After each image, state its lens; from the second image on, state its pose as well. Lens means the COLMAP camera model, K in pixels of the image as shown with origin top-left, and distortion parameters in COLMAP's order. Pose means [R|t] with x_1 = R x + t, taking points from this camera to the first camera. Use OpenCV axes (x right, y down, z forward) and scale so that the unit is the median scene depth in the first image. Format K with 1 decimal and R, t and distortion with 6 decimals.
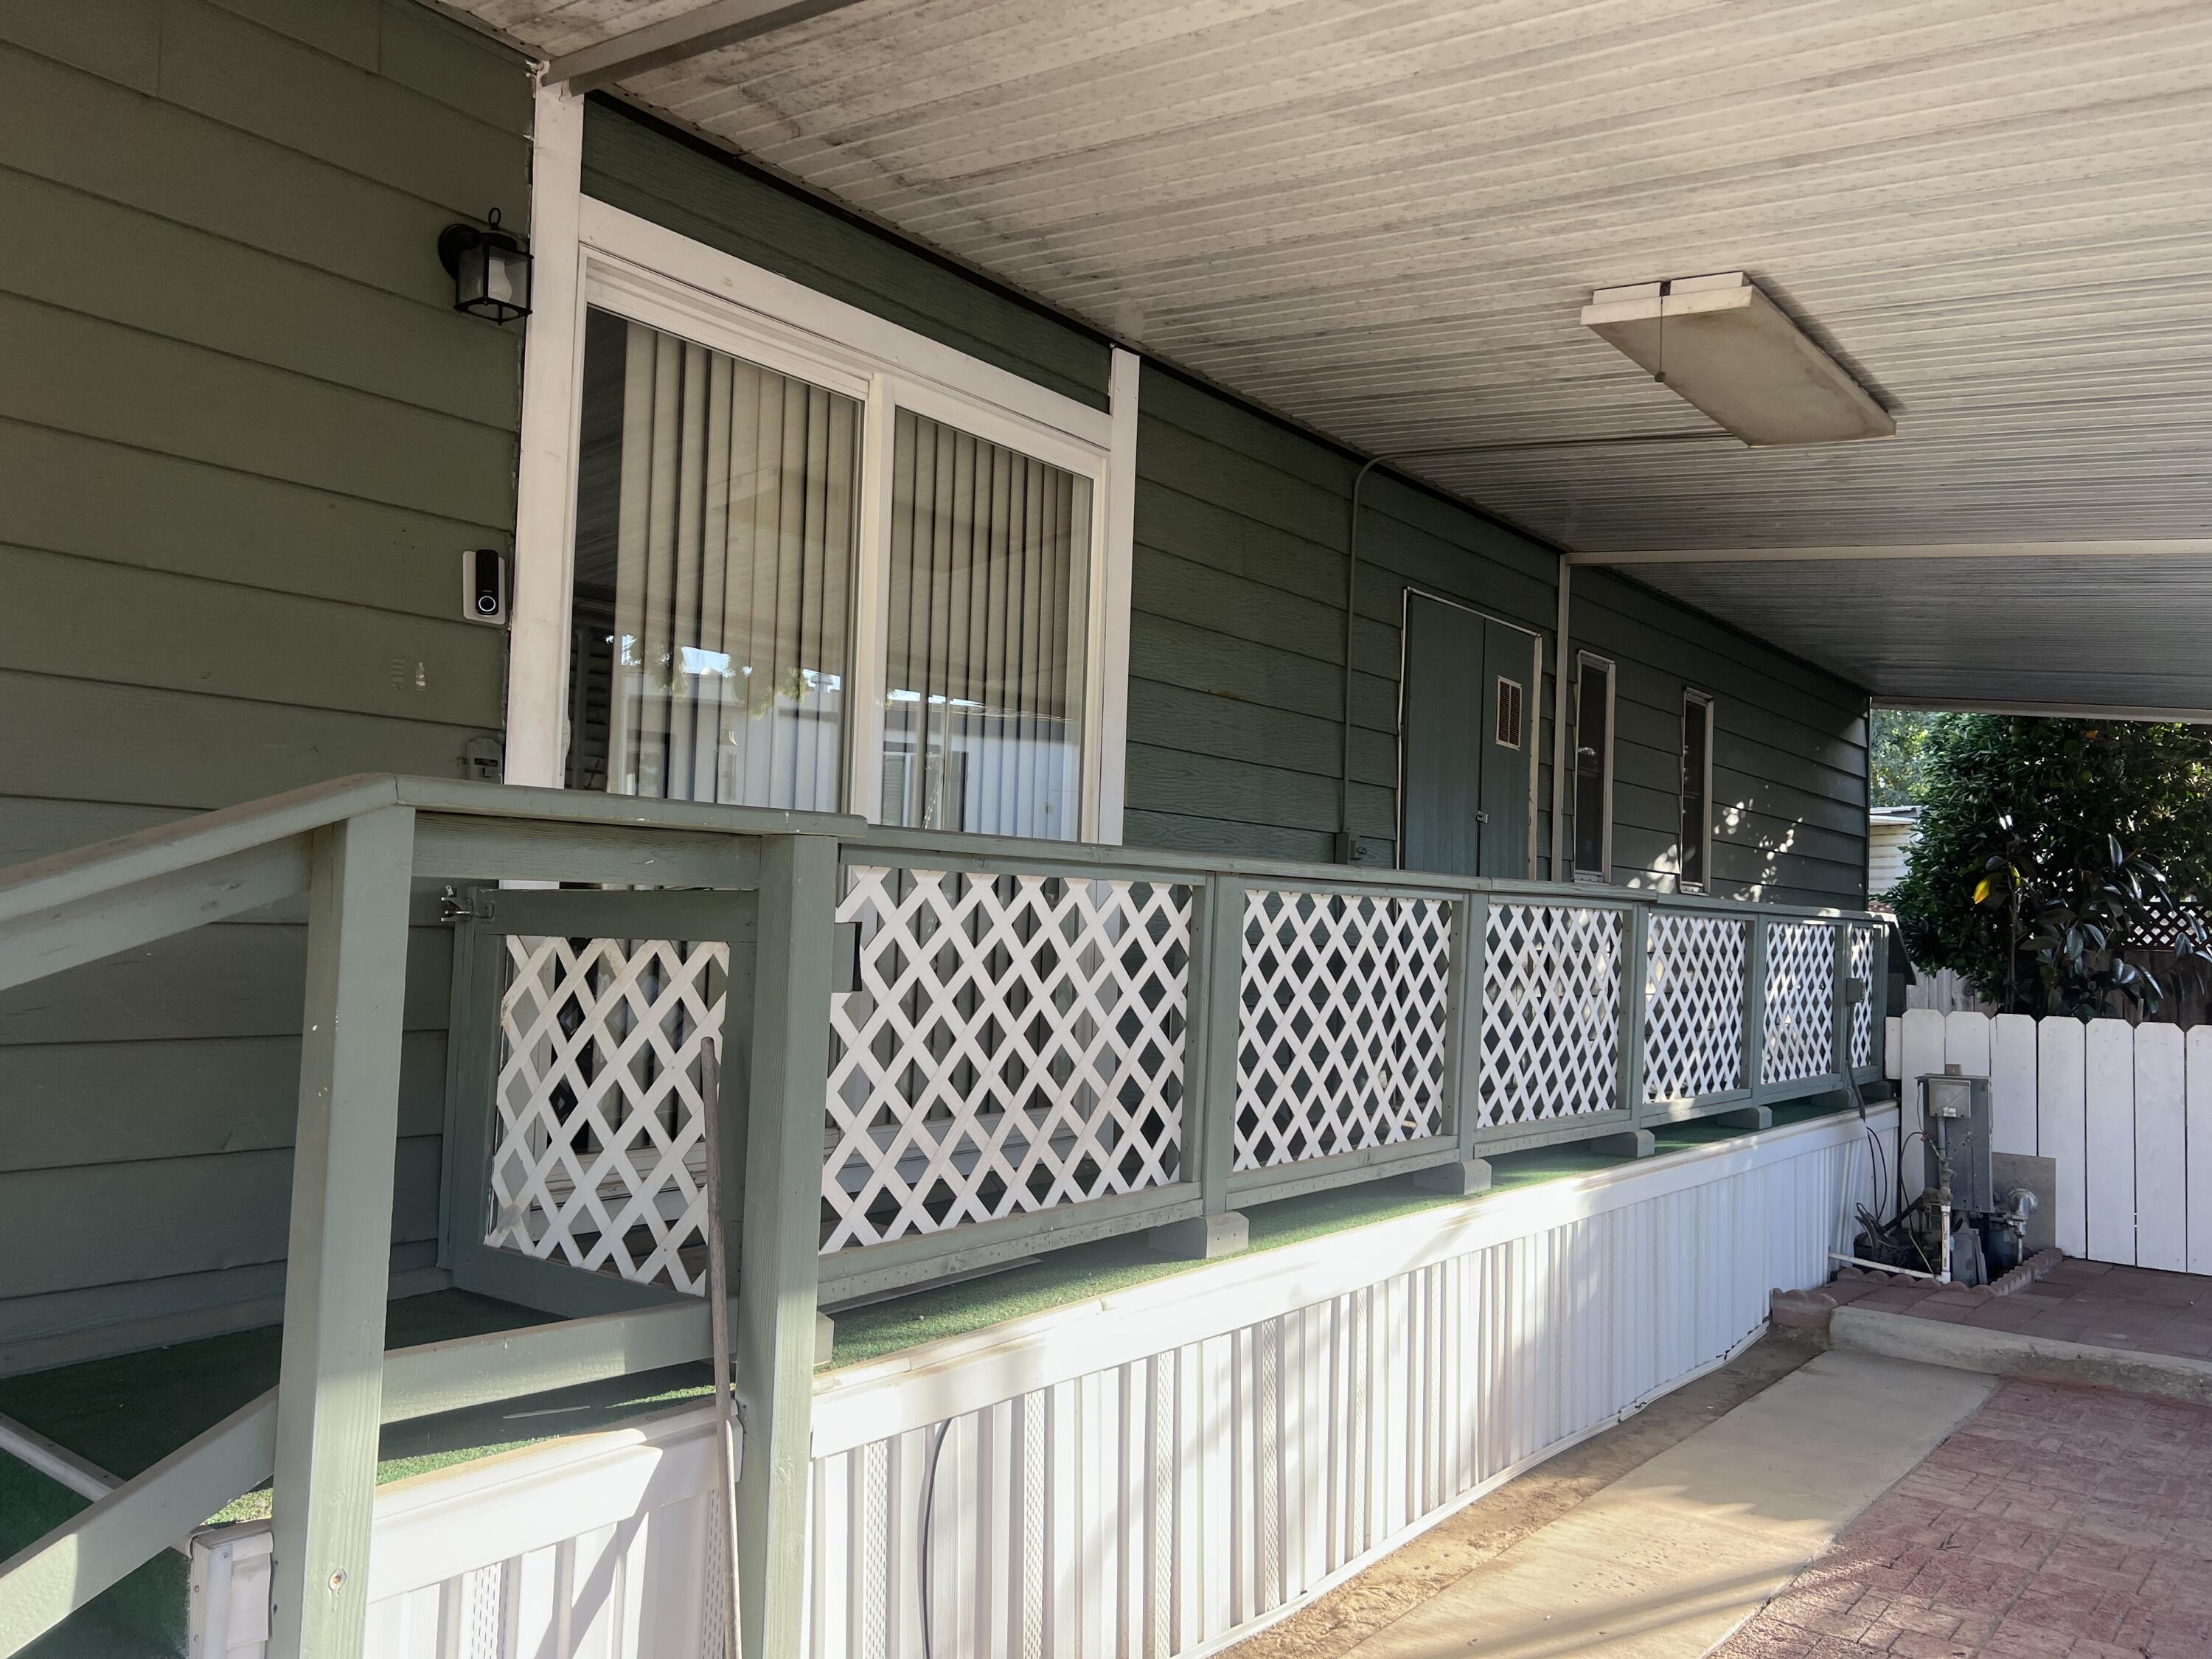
lens RADIAL K [[1699.7, 0, 1106.0], [0, 1699.7, 829.5], [0, 0, 1]] dist [0.027428, -0.002930]
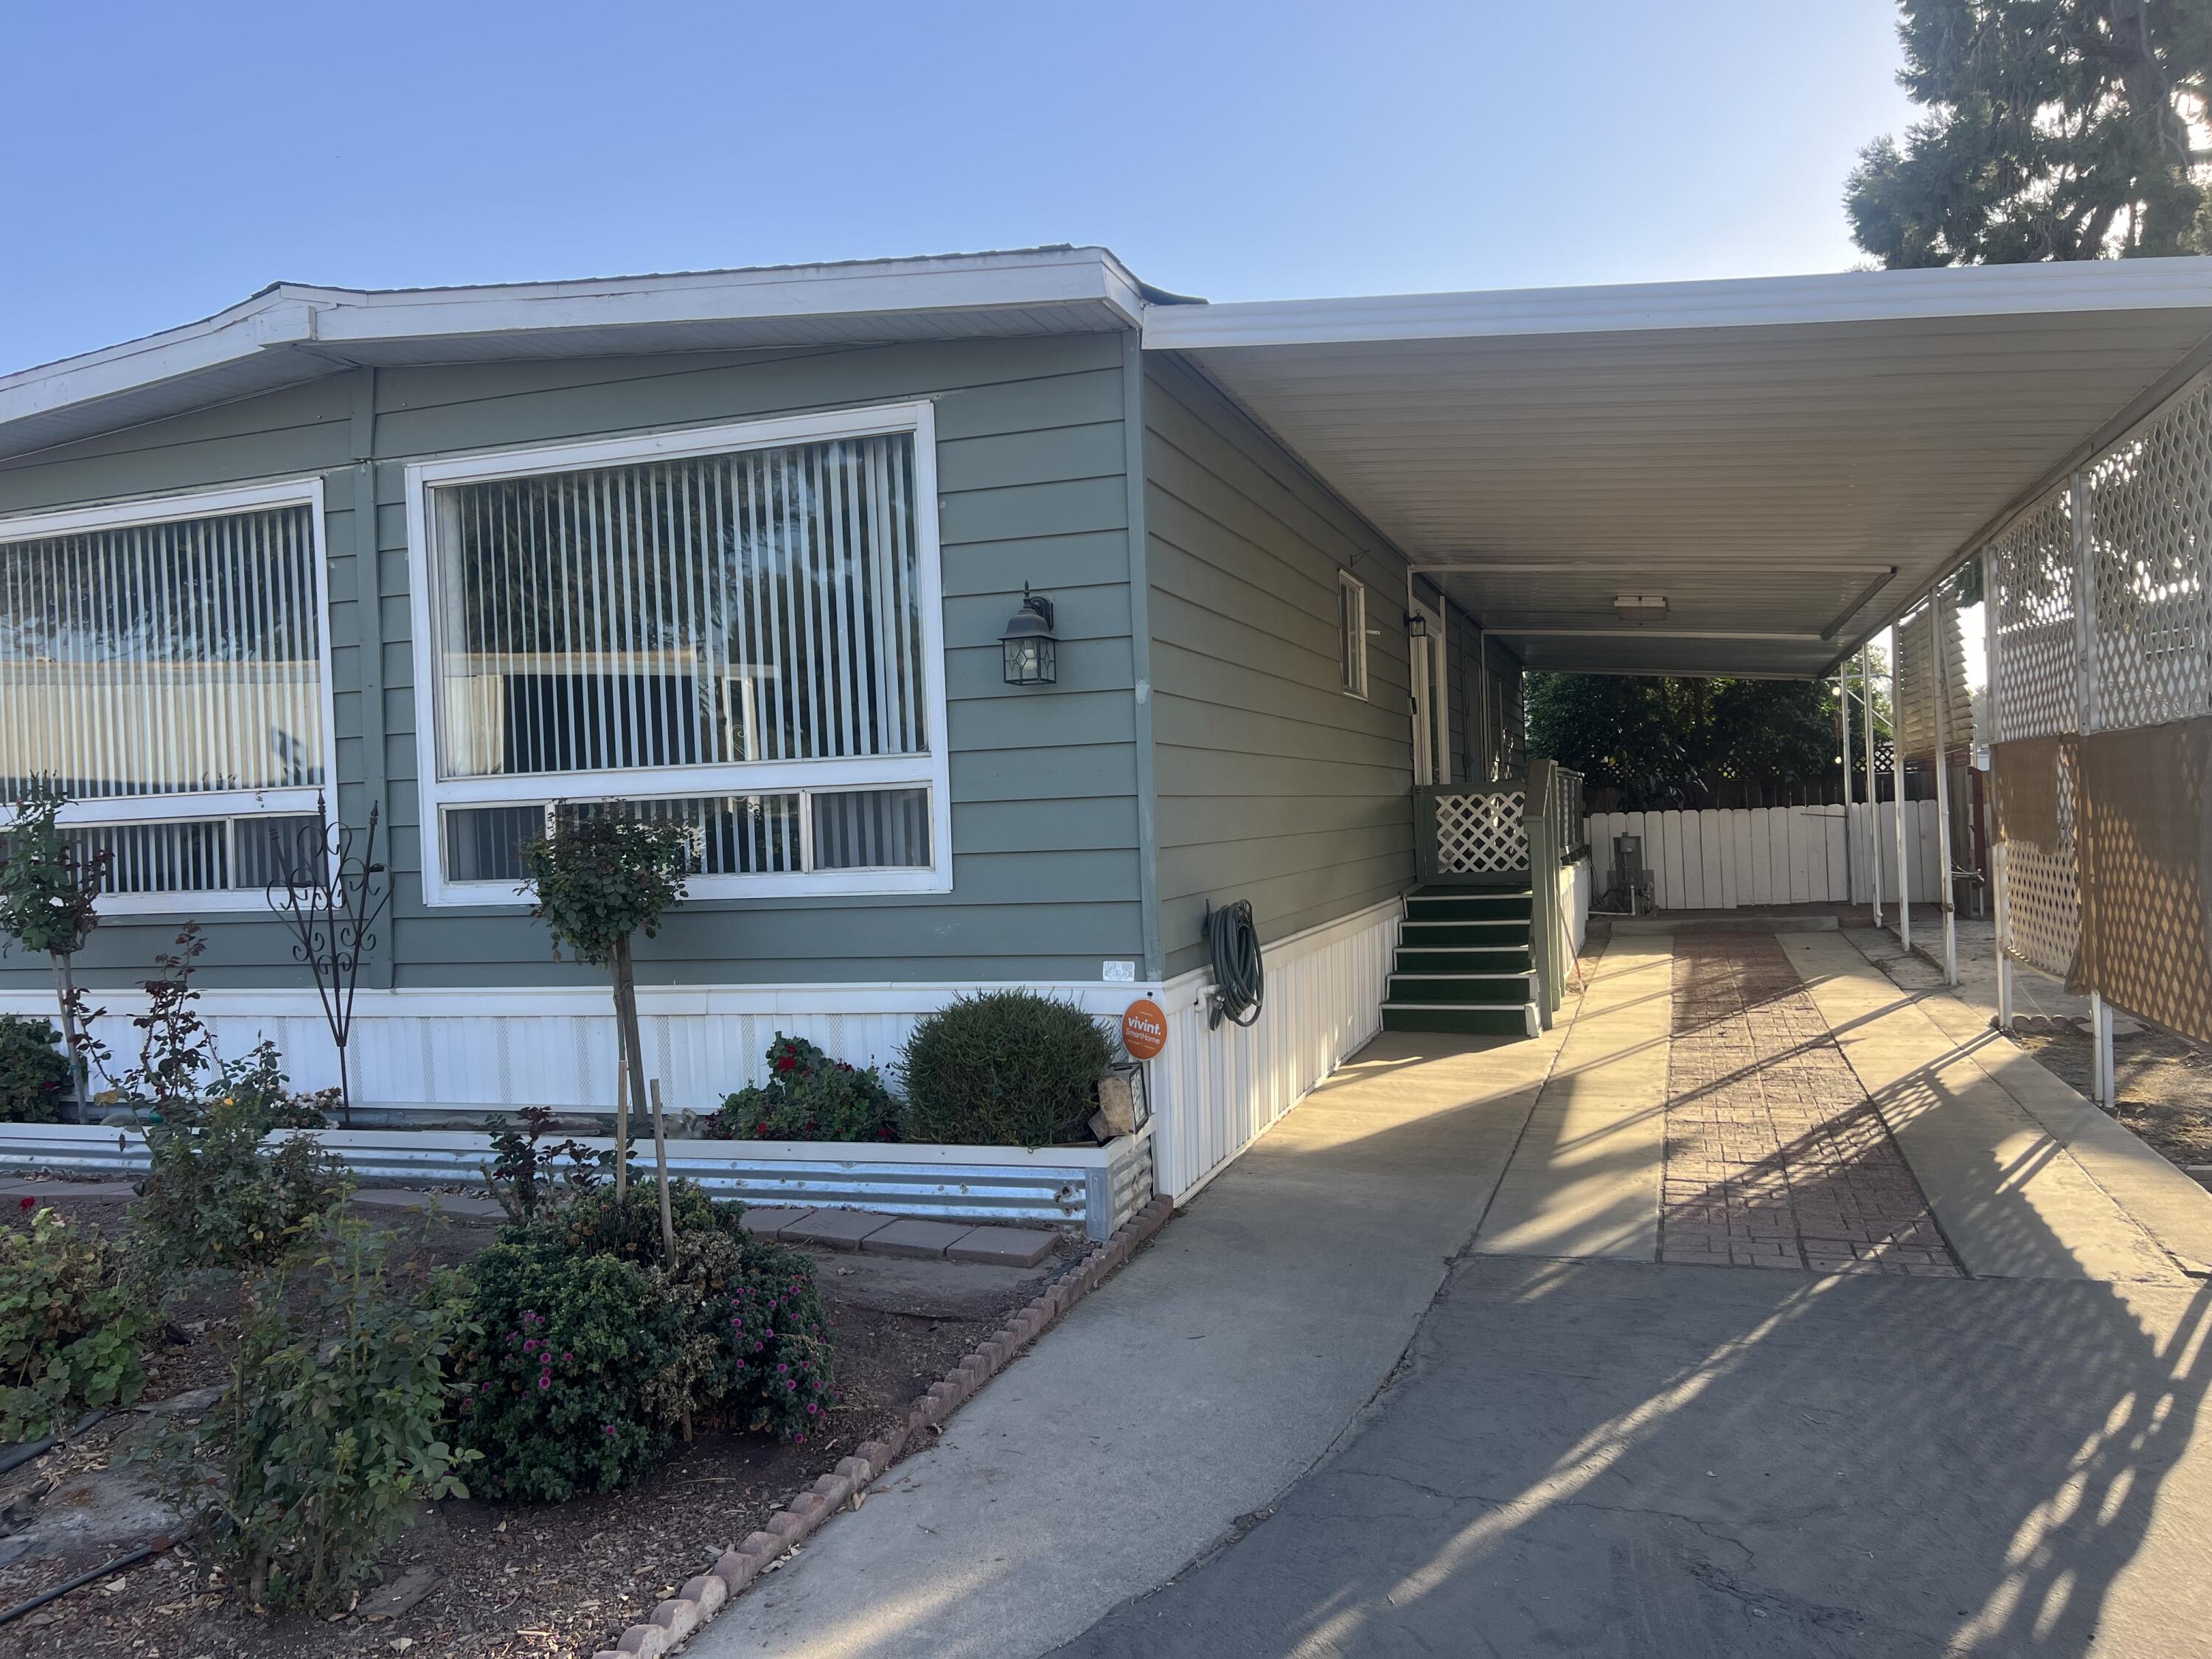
lens RADIAL K [[1699.7, 0, 1106.0], [0, 1699.7, 829.5], [0, 0, 1]] dist [0.027428, -0.002930]
pose [[0.938838, -0.074209, 0.336268, -1.564060], [0.054964, 0.996278, 0.066406, -0.107280], [-0.339944, -0.043862, 0.939422, -1.591676]]
